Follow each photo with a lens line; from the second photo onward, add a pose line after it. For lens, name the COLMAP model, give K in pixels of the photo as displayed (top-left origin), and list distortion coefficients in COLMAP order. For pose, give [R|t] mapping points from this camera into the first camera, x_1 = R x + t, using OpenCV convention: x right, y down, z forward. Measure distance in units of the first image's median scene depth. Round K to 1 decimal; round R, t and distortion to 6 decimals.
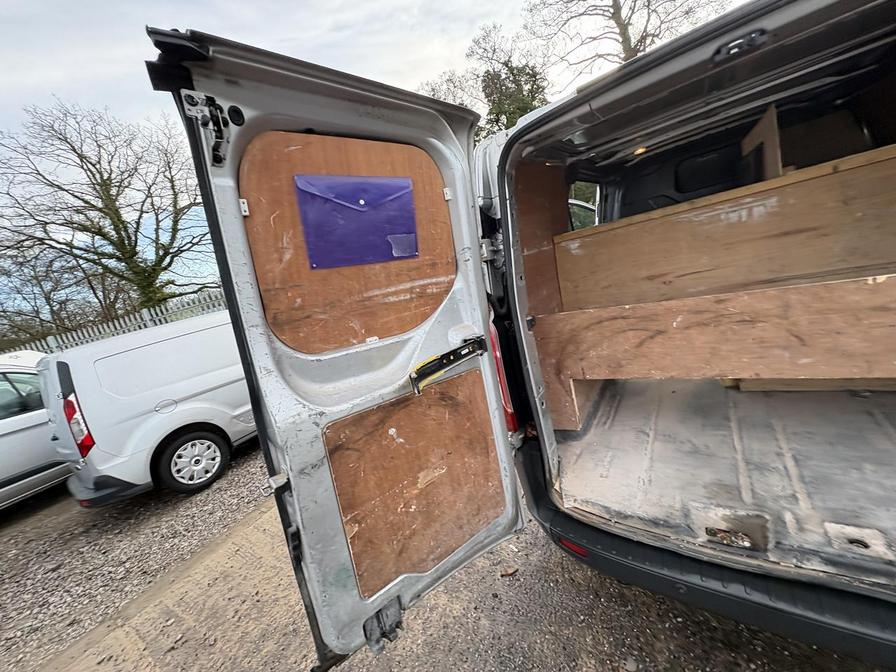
lens RADIAL K [[356.7, 0, 446.6], [0, 356.7, 334.1], [0, 0, 1]] dist [-0.001020, 0.000567]
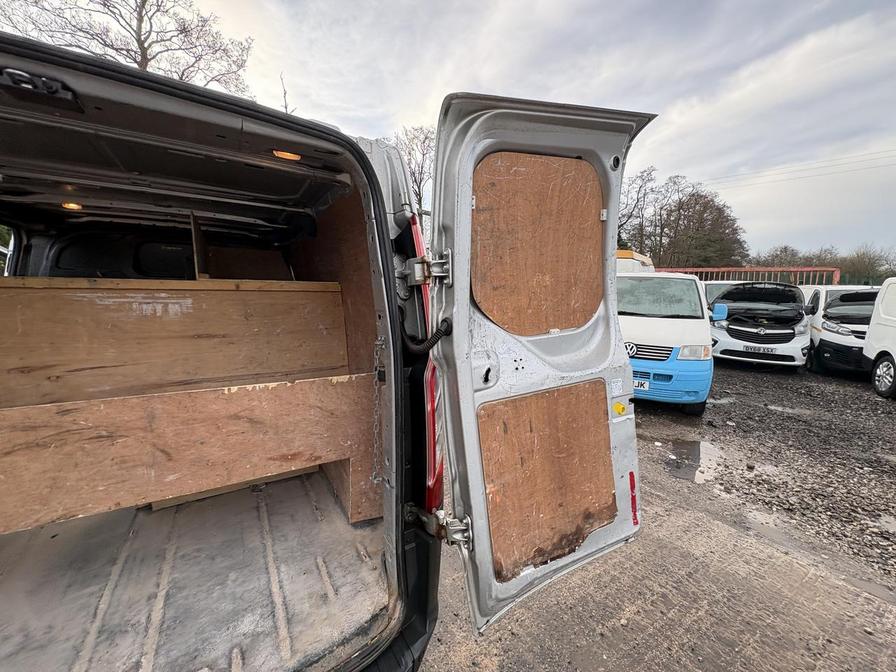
lens RADIAL K [[356.7, 0, 446.8], [0, 356.7, 335.8], [0, 0, 1]] dist [-0.001020, 0.000567]
pose [[0.385577, 0.152678, 0.909956, 0.323839], [0.070519, 0.978453, -0.194052, -0.040922], [-0.919977, 0.138991, 0.366502, -0.011933]]
